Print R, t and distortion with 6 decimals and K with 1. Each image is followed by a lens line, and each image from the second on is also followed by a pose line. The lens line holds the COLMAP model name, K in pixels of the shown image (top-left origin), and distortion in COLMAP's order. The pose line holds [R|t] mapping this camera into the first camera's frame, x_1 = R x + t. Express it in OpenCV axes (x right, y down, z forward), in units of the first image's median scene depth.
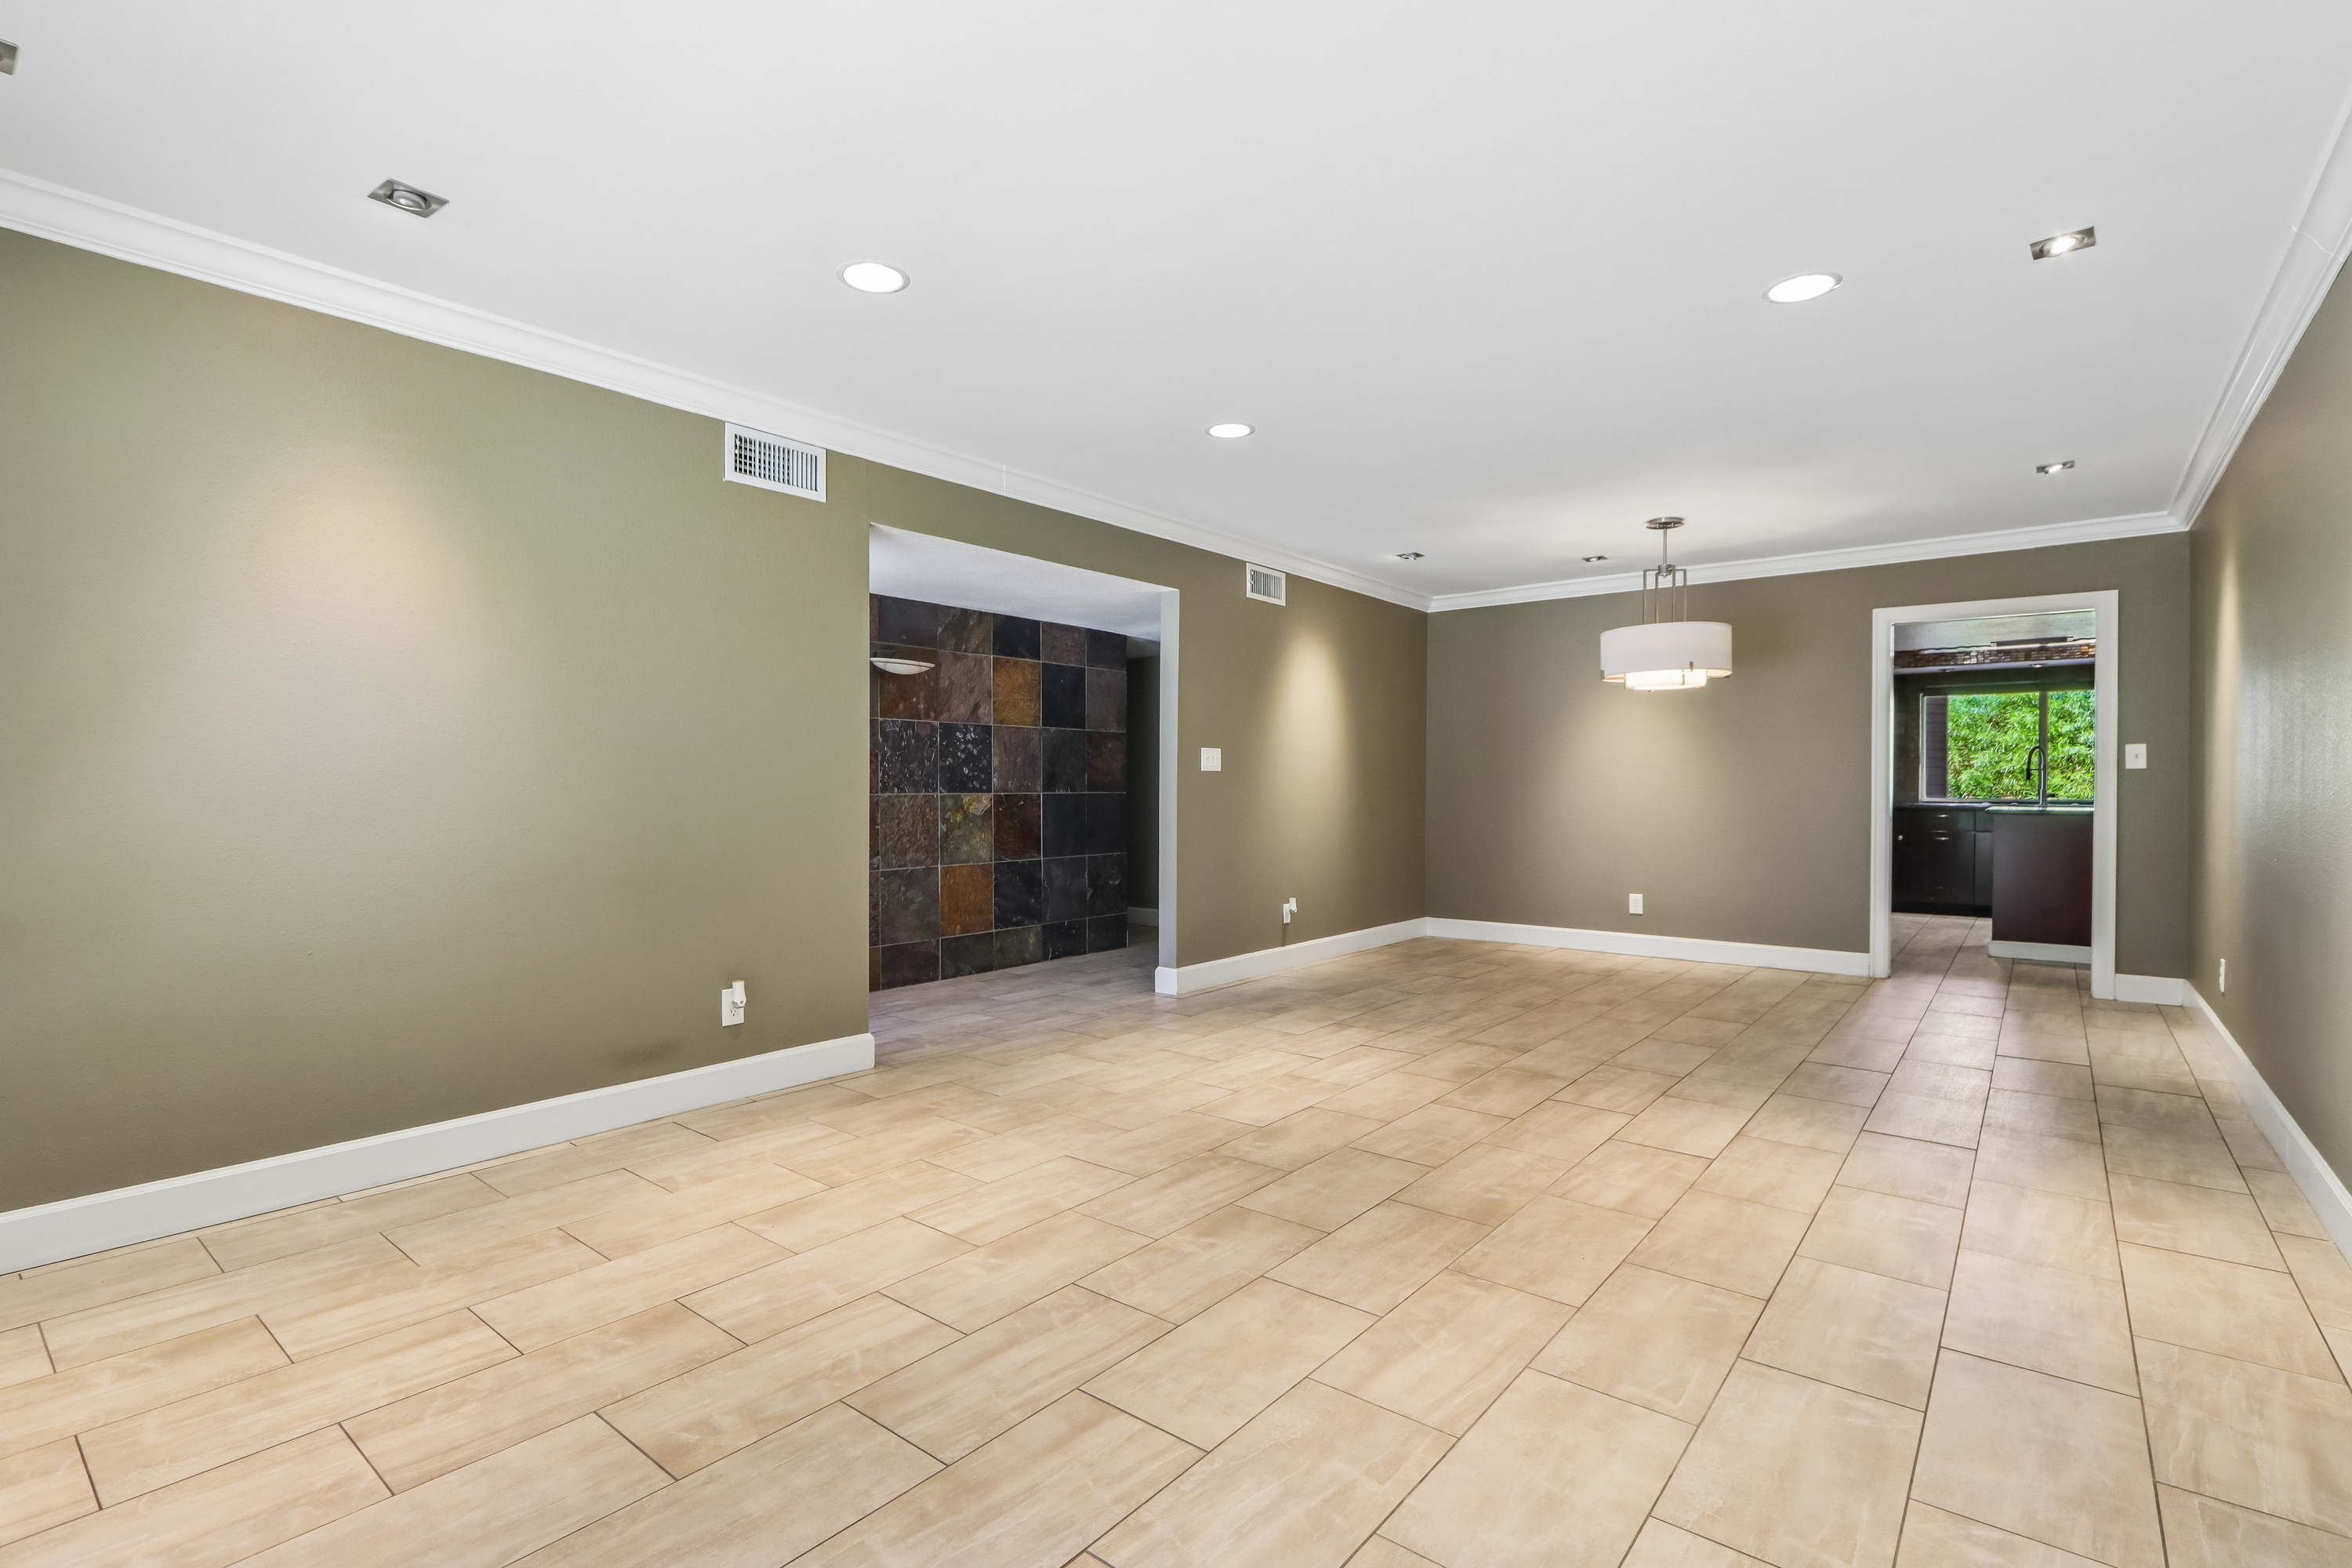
lens RADIAL K [[1097.1, 0, 1155.7], [0, 1097.1, 780.0], [0, 0, 1]] dist [-0.020077, 0.002745]
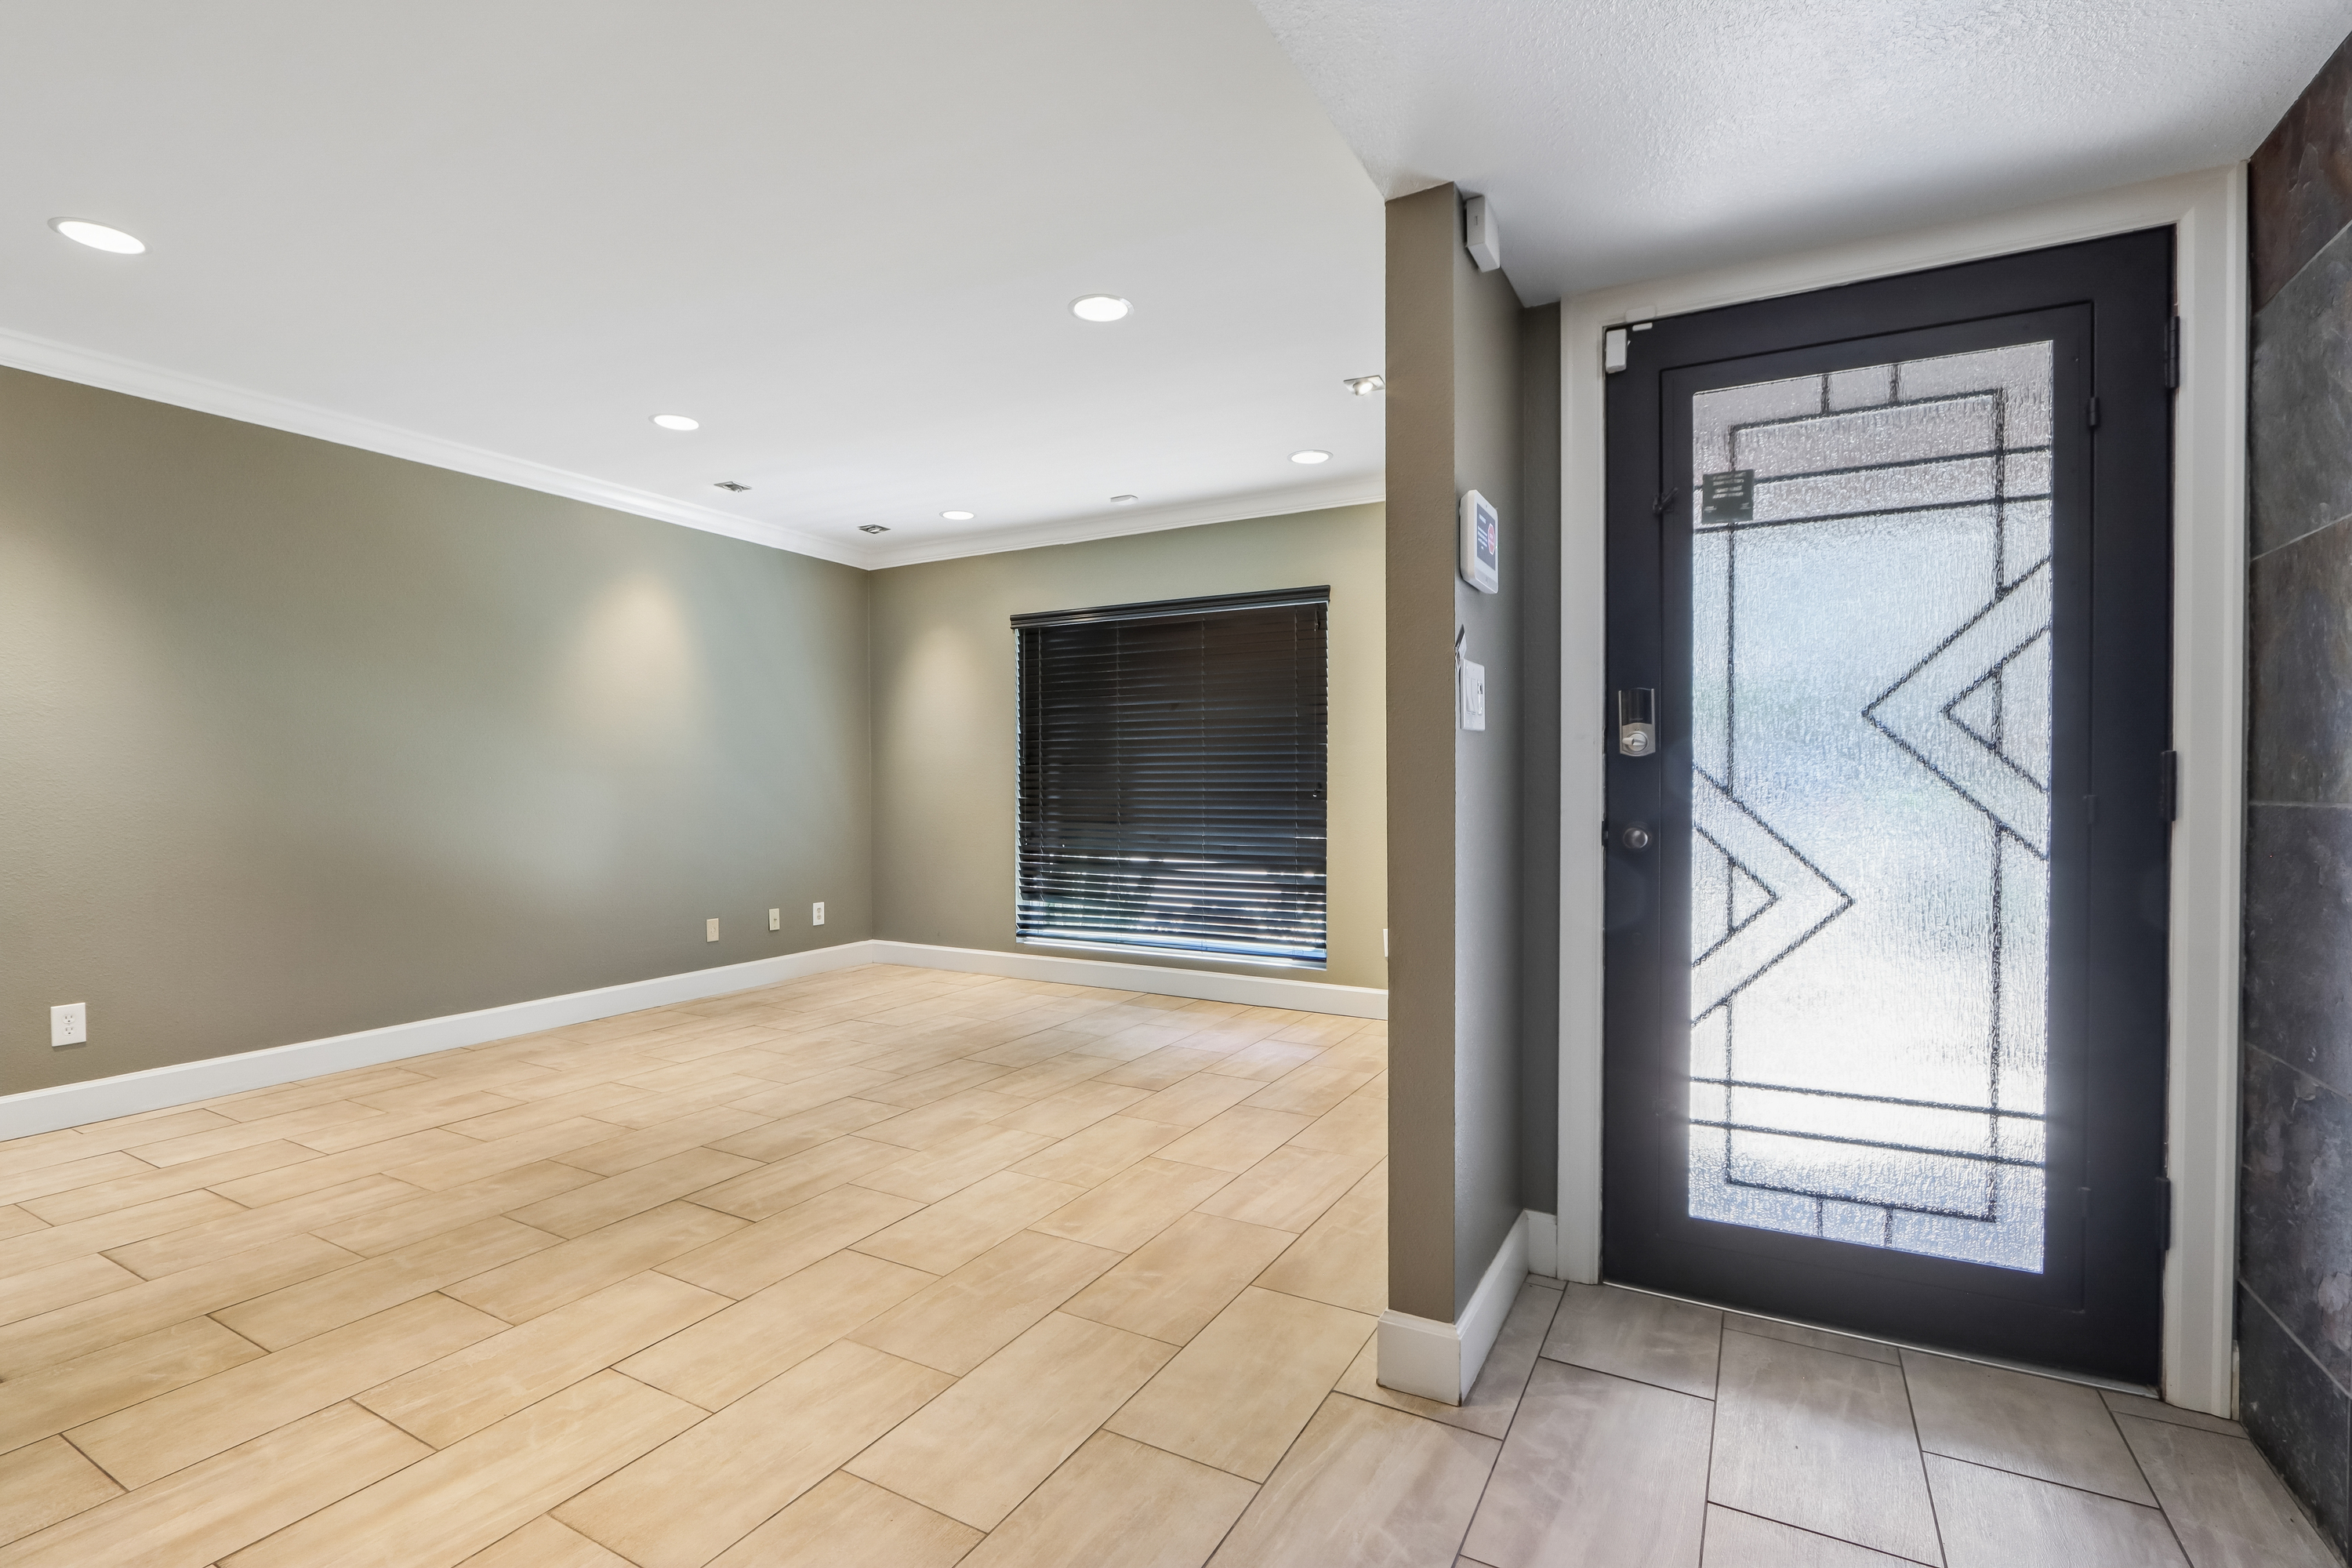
lens RADIAL K [[1097.1, 0, 1169.9], [0, 1097.1, 799.0], [0, 0, 1]] dist [-0.020077, 0.002745]
pose [[-0.983811, 0.005009, -0.179141, -0.126689], [0.003539, 0.999957, 0.008523, 0.014522], [0.179176, 0.007751, -0.983786, 2.056572]]
